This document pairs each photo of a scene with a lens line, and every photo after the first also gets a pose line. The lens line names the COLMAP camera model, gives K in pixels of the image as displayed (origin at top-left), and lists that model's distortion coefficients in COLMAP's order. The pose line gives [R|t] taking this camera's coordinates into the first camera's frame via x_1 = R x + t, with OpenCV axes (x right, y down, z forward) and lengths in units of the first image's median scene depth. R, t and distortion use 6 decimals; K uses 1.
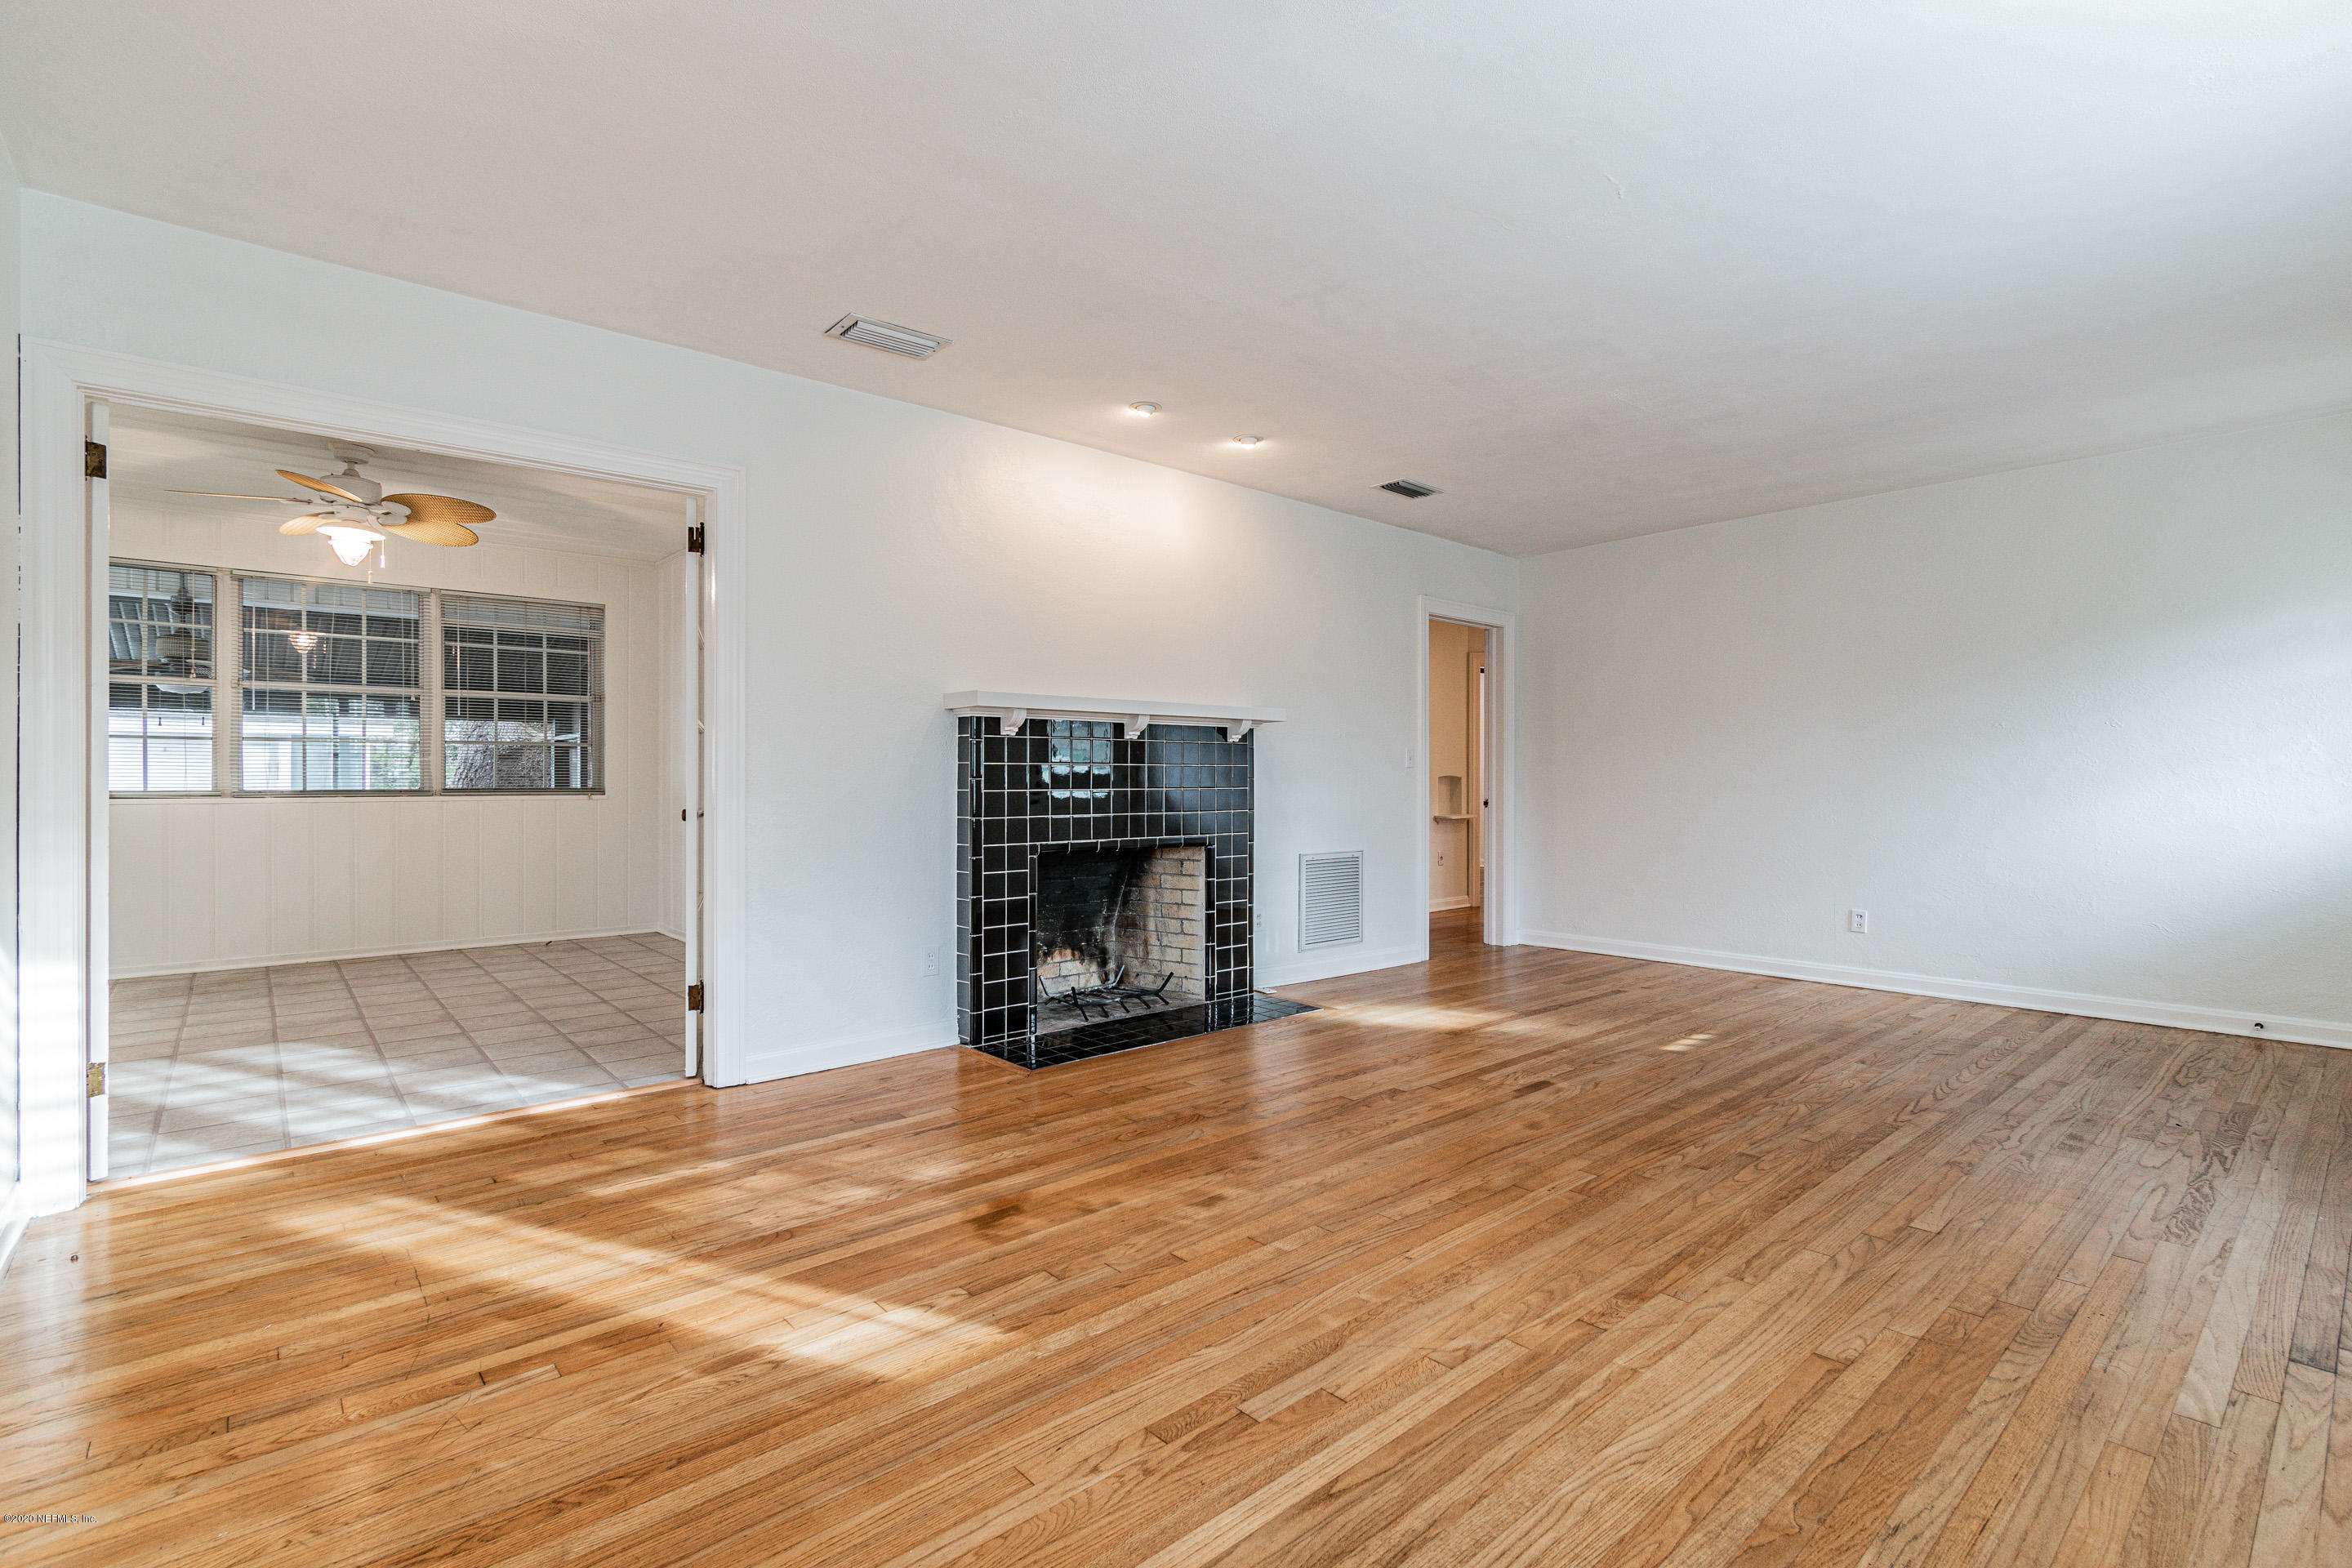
lens RADIAL K [[1027.6, 0, 1176.0], [0, 1027.6, 784.0], [0, 0, 1]] dist [-0.000033, -0.000532]
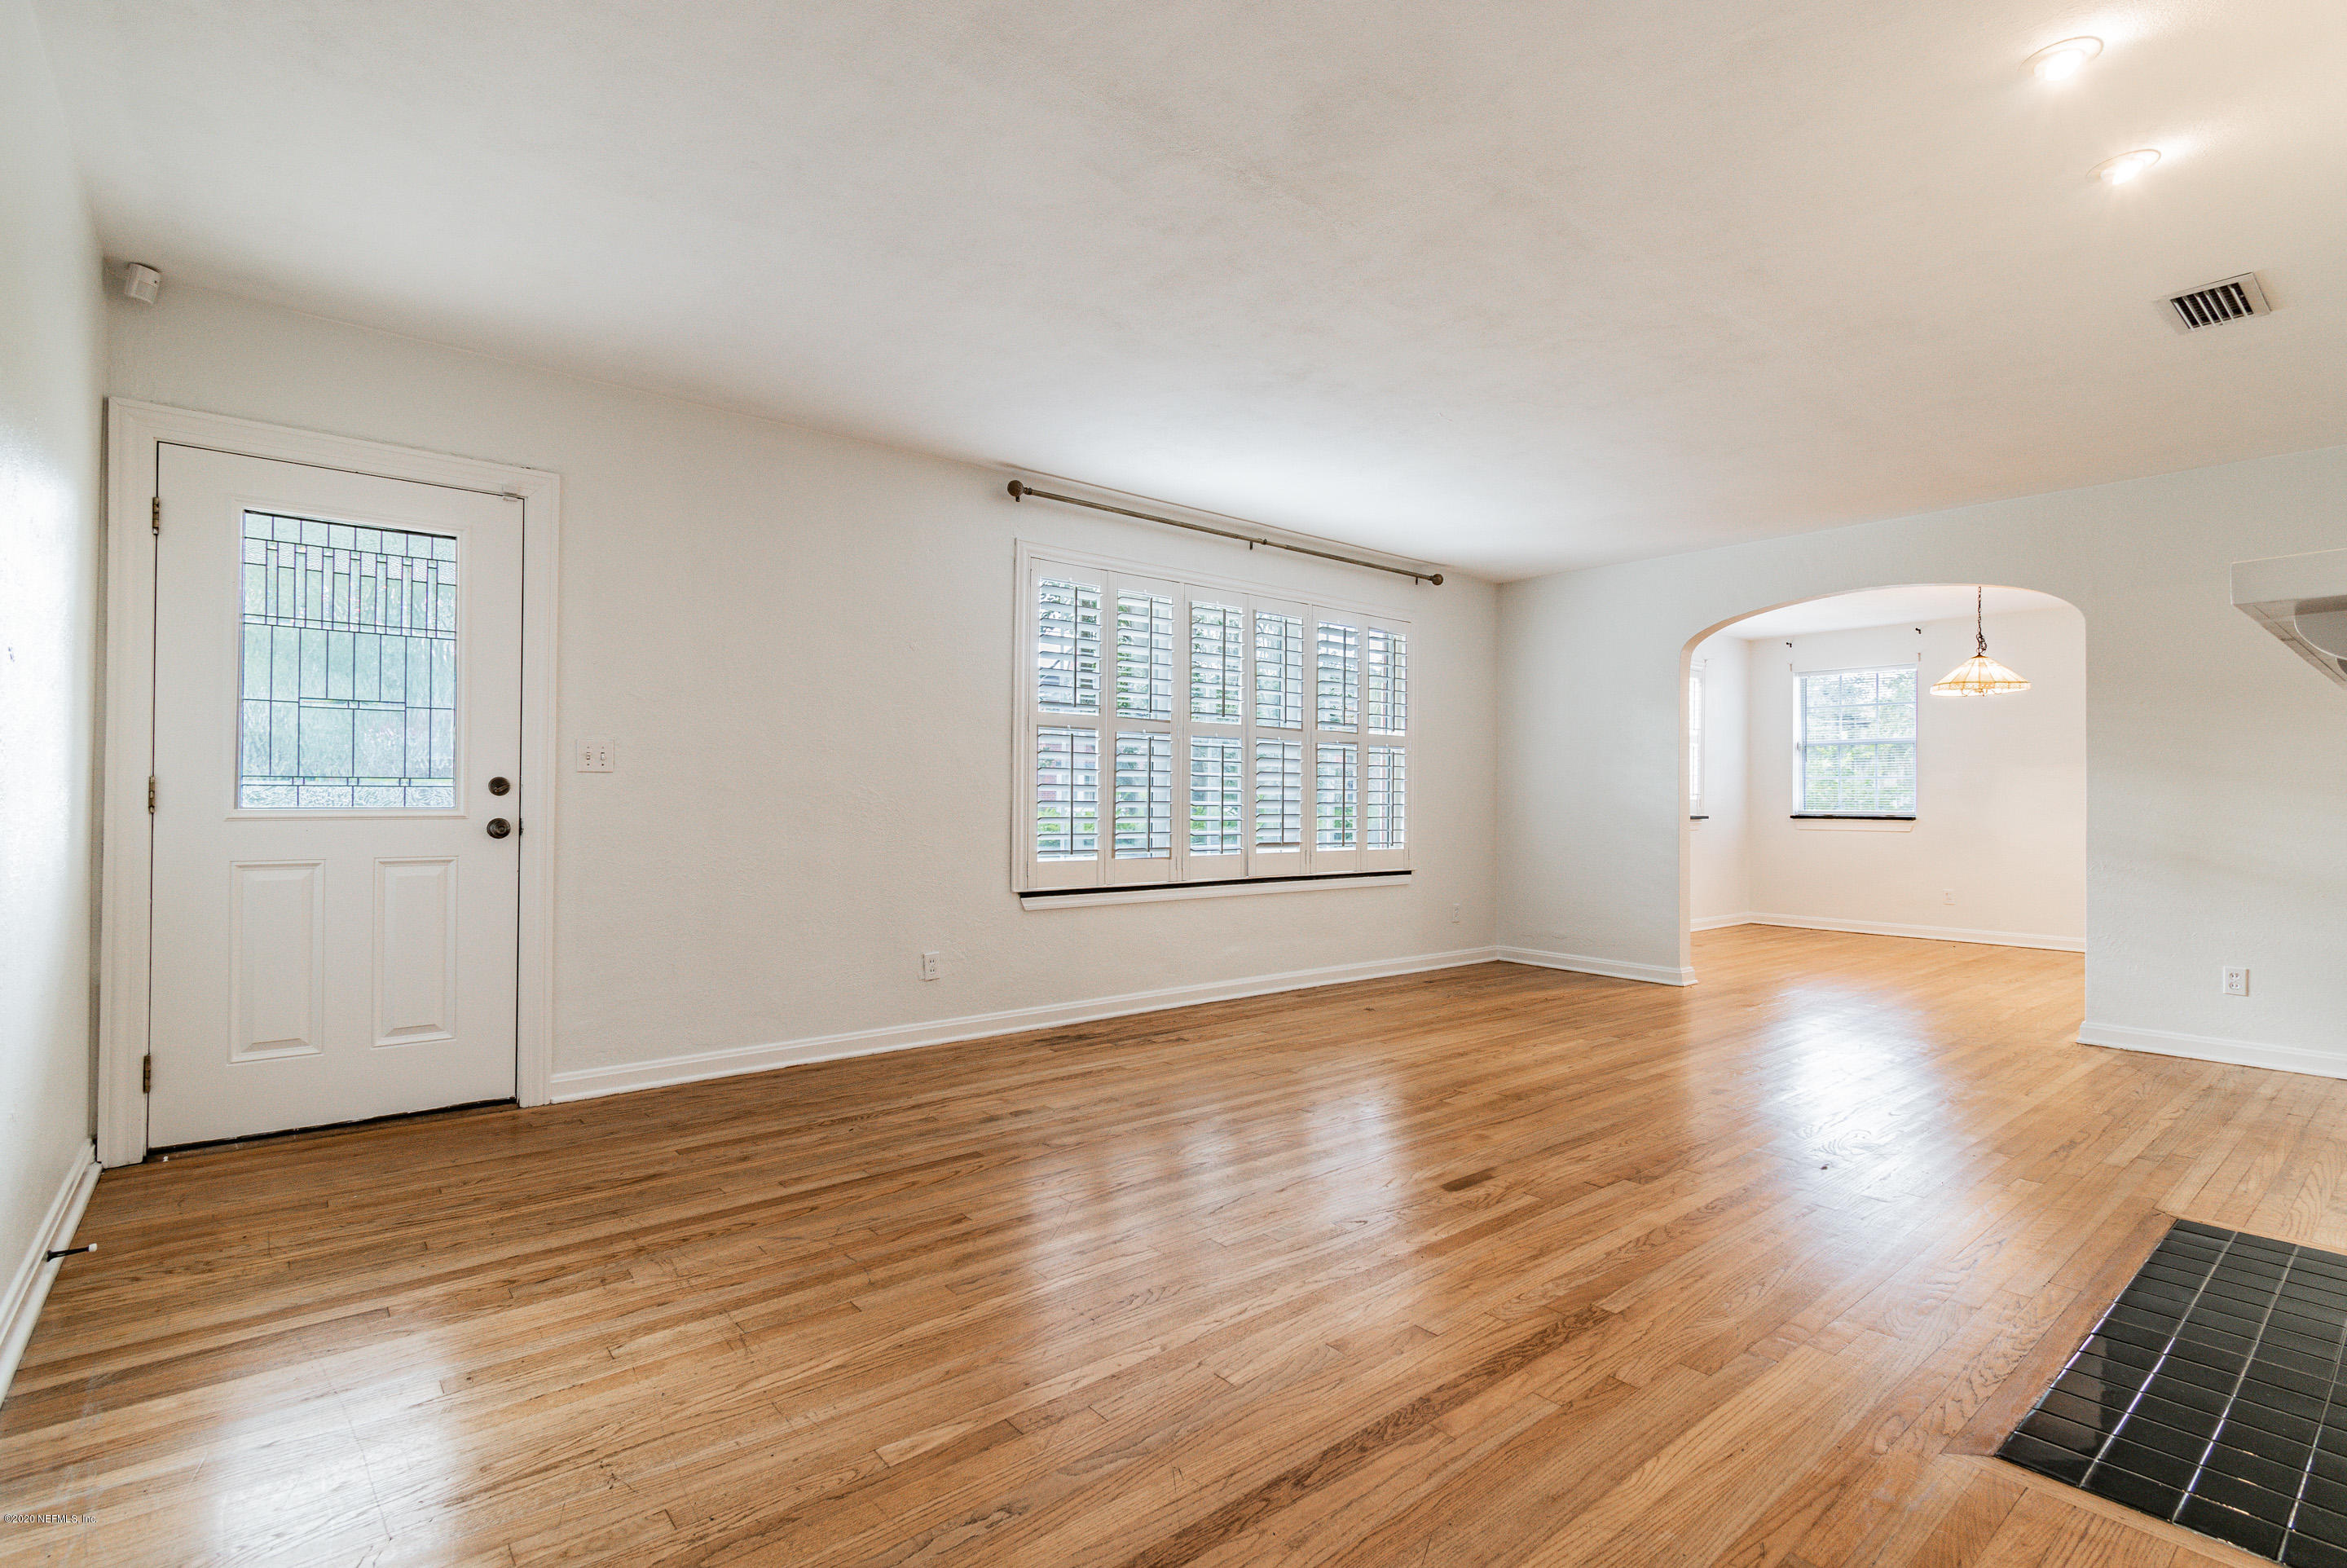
lens RADIAL K [[1127.7, 0, 1173.5], [0, 1127.7, 784.0], [0, 0, 1]] dist [-0.002032, -0.000857]
pose [[-0.999913, -0.010322, 0.008190, 0.554165], [-0.010362, 0.999934, -0.004885, -0.009245], [-0.008139, -0.004969, -0.999955, 1.815622]]
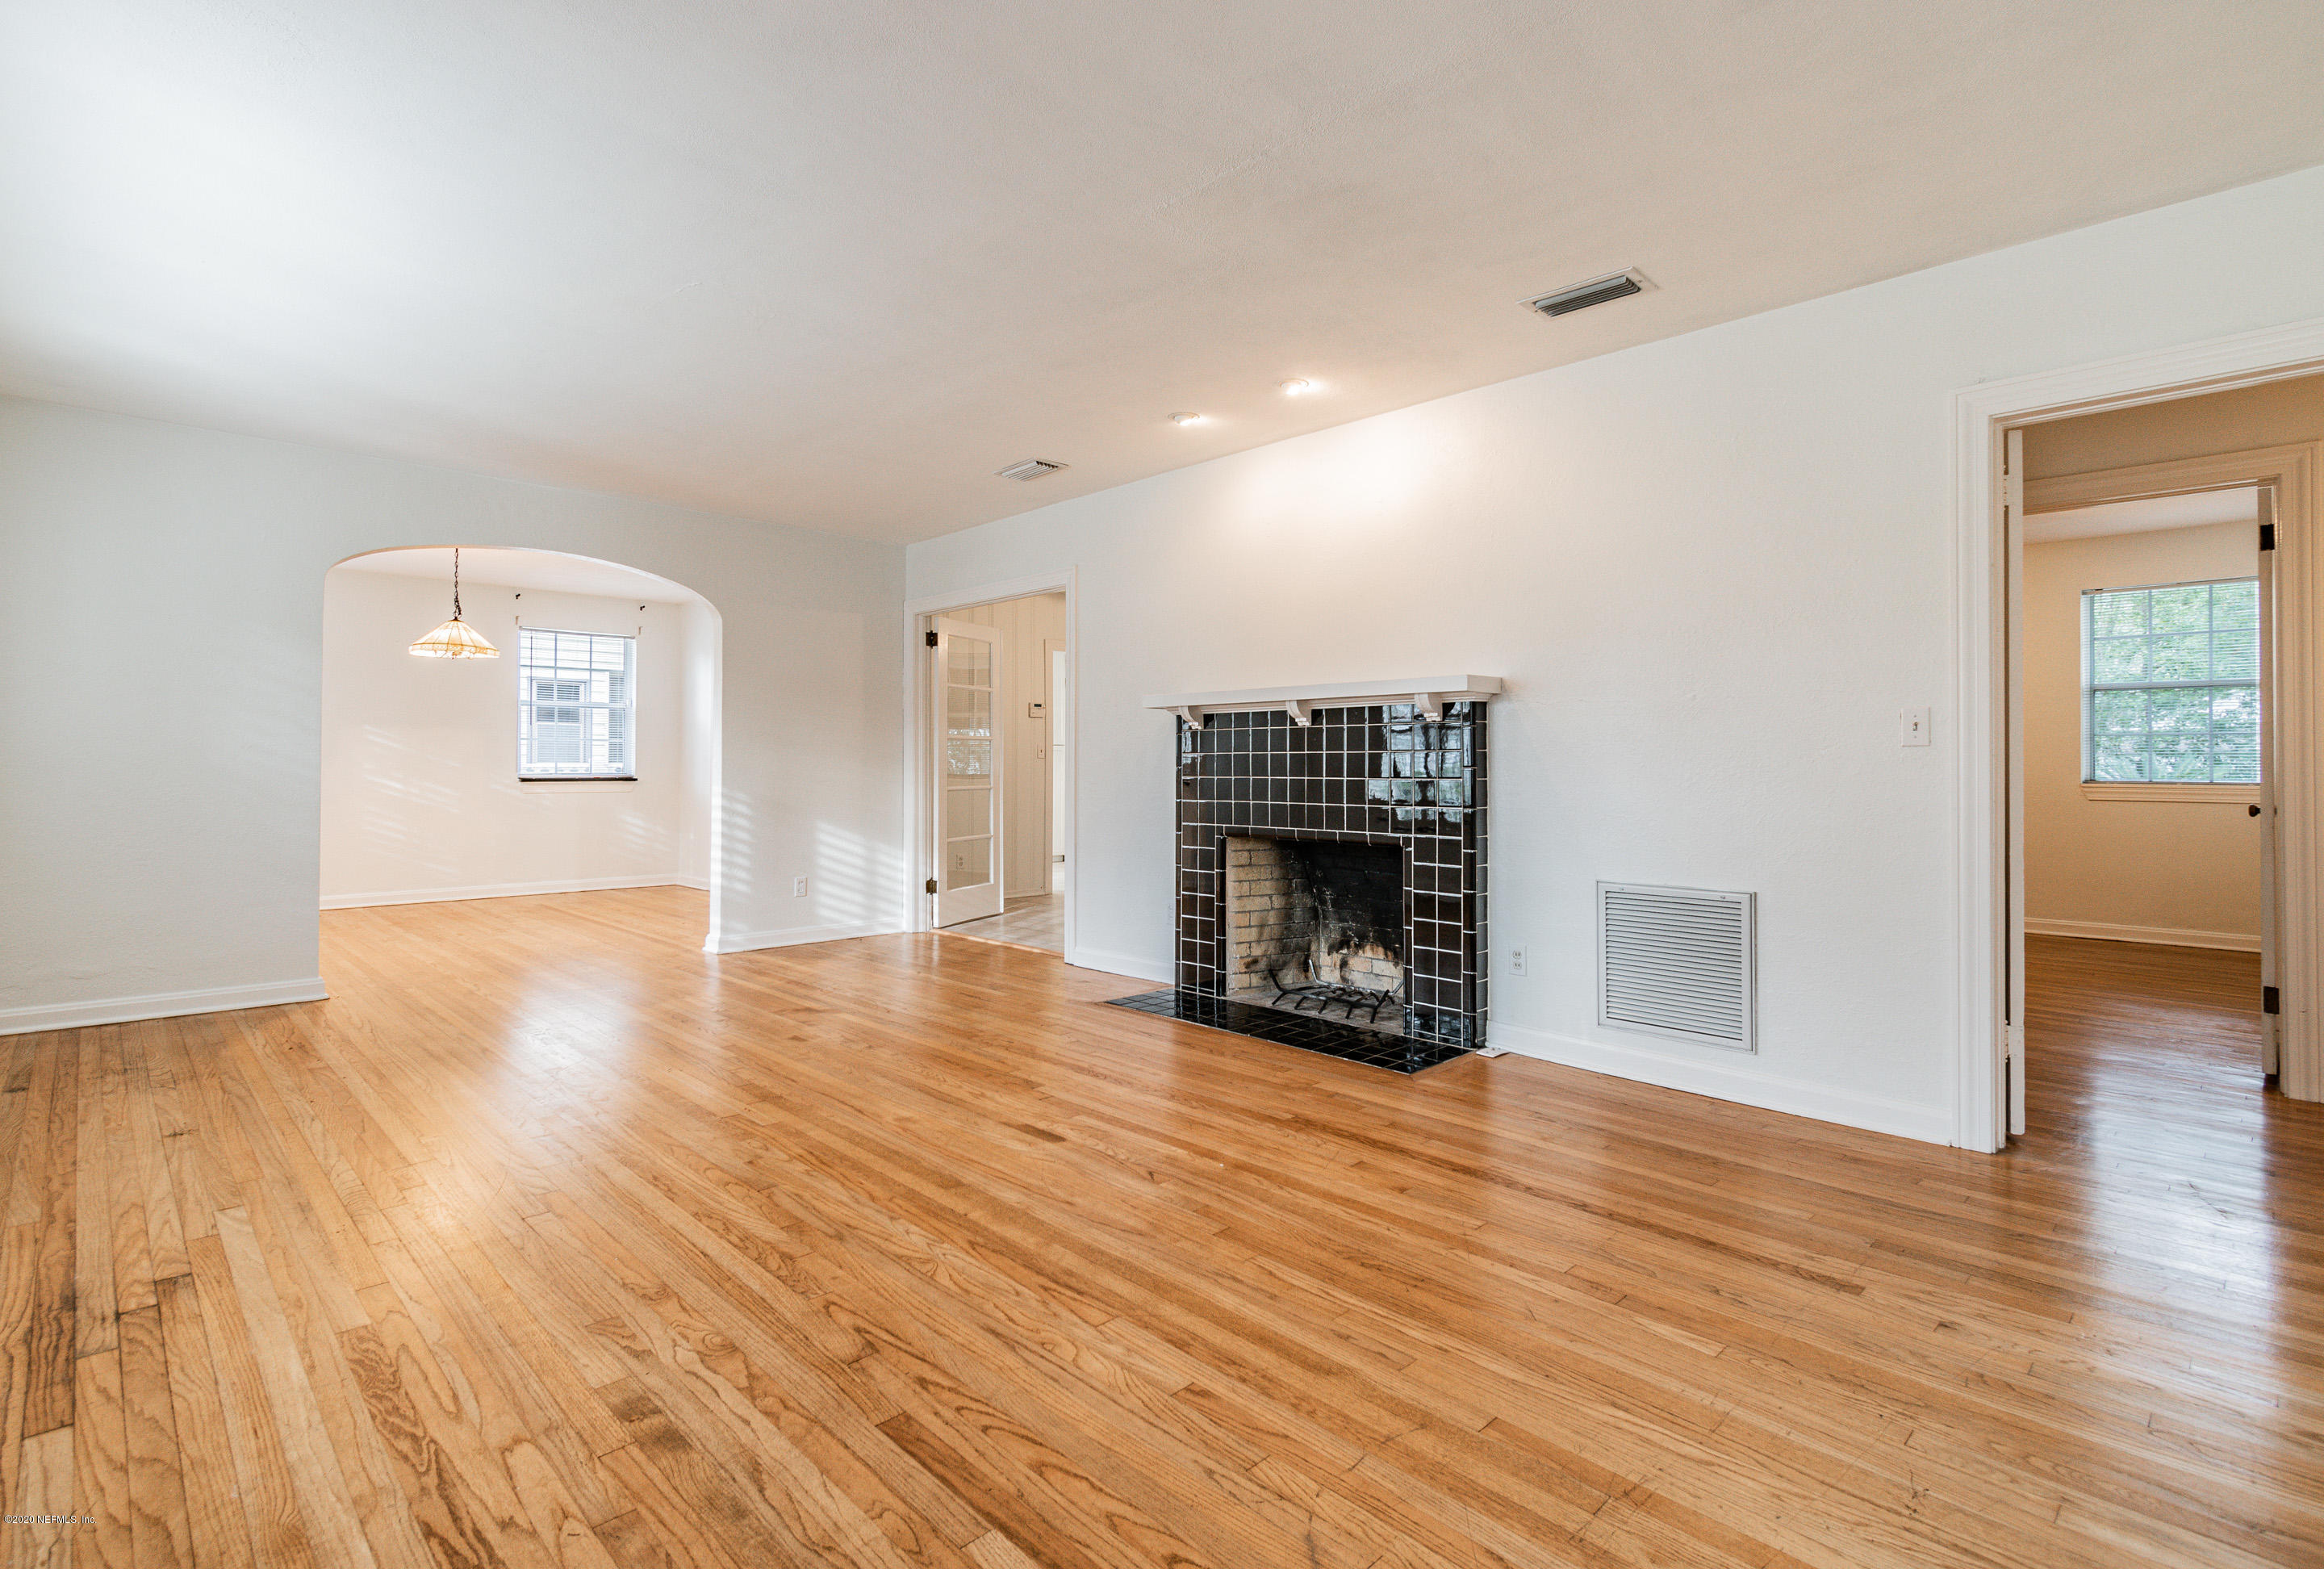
lens RADIAL K [[1097.2, 0, 1197.7], [0, 1097.2, 761.7], [0, 0, 1]] dist [-0.003227, -0.000624]
pose [[0.099272, -0.005057, -0.995048, 1.208332], [-0.007481, 0.999955, -0.005829, -0.003909], [0.995032, 0.008023, 0.099229, 0.997890]]
